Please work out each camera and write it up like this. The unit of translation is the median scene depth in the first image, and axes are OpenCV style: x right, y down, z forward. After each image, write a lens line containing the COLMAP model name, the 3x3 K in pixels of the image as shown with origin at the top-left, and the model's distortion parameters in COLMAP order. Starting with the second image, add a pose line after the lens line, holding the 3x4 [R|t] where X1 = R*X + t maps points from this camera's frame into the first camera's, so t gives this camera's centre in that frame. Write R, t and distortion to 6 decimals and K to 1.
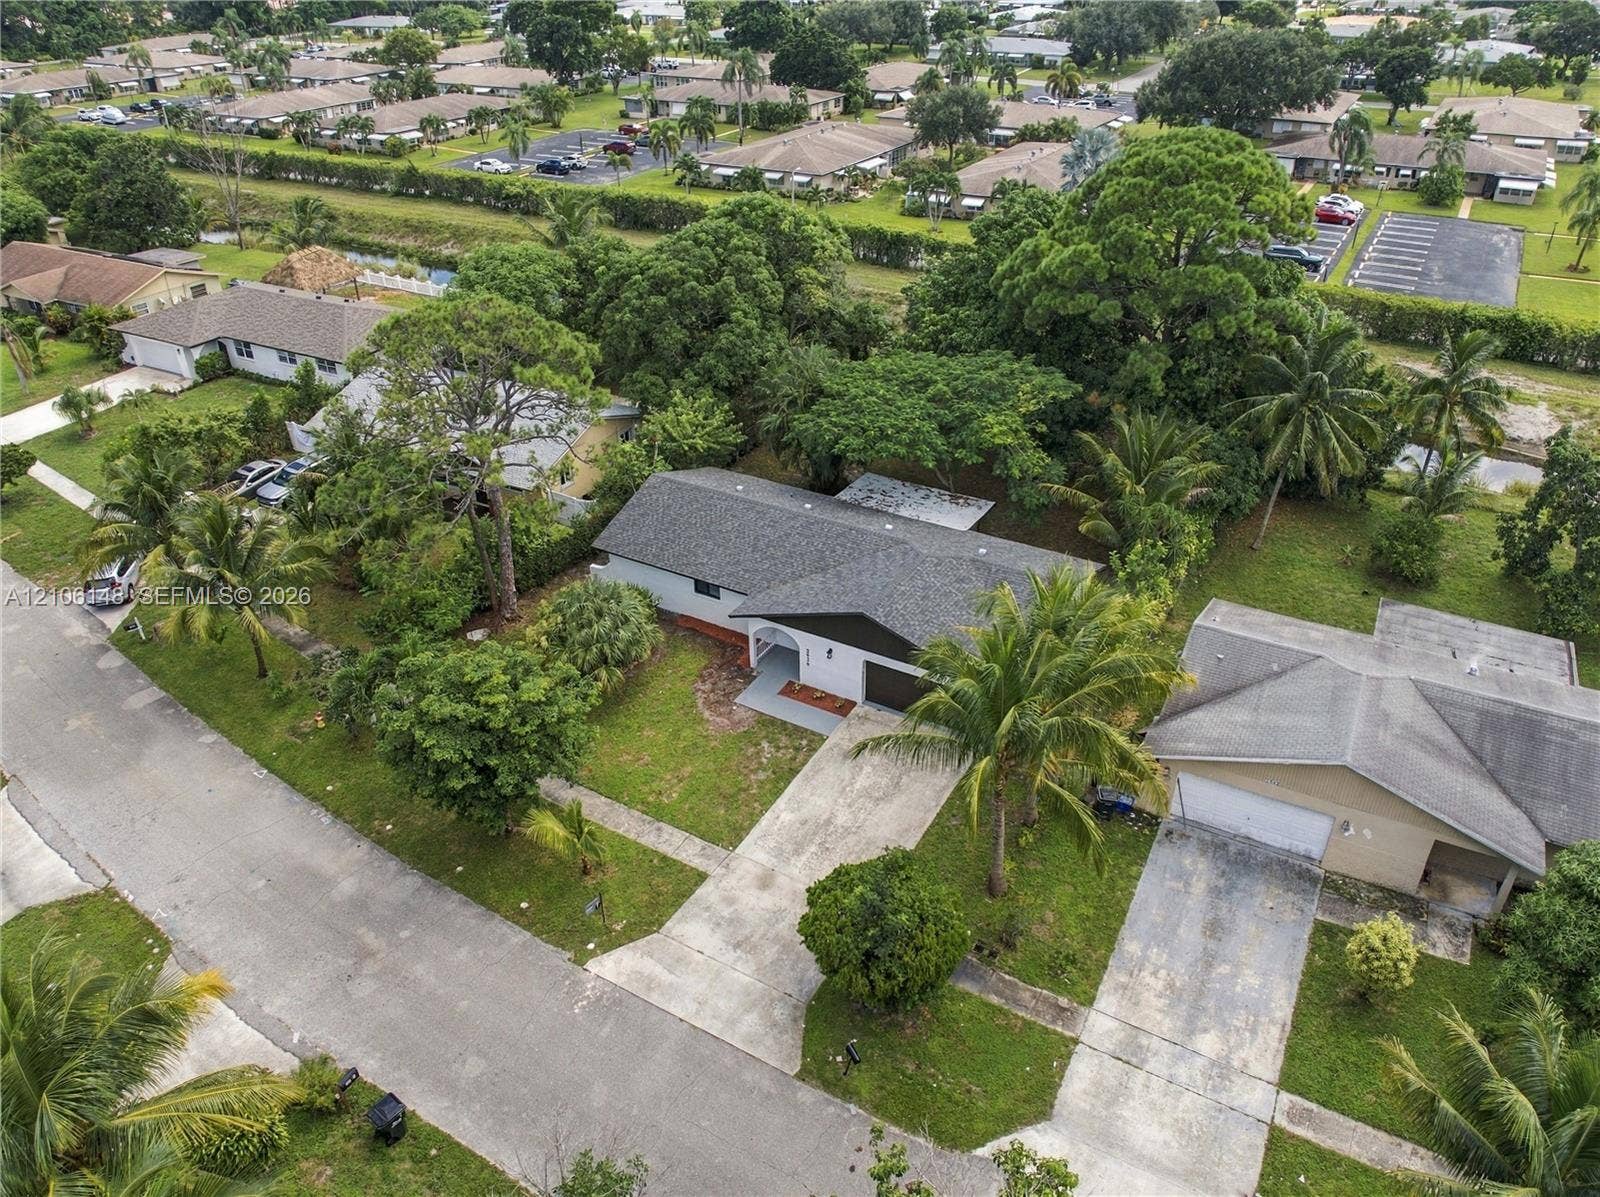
lens RADIAL K [[1127.6, 0, 806.0], [0, 1127.6, 591.0], [0, 0, 1]] dist [-0.029514, 0.002610]
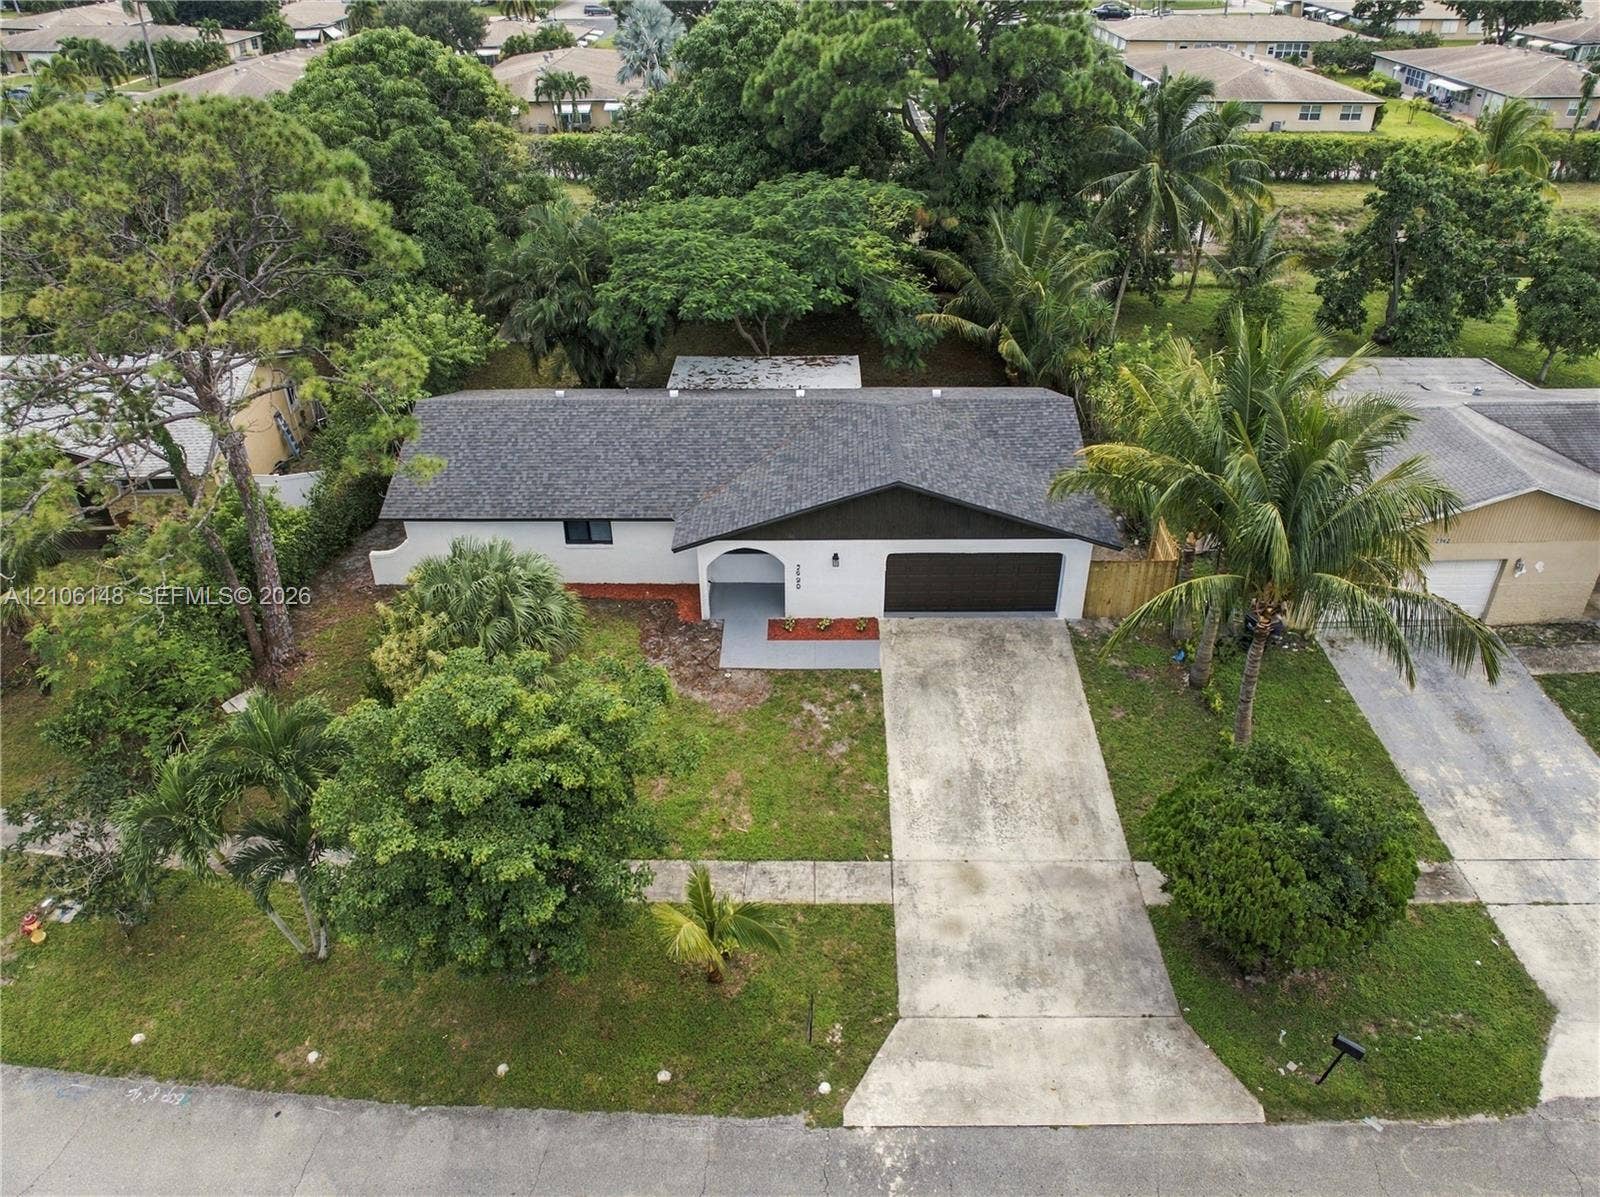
lens RADIAL K [[1127.6, 0, 806.0], [0, 1127.6, 591.0], [0, 0, 1]] dist [-0.029514, 0.002610]
pose [[0.865197, -0.264183, 0.426194, -0.262820], [0.258573, 0.963290, 0.072193, 0.015933], [-0.429621, 0.047741, 0.901746, 0.322097]]
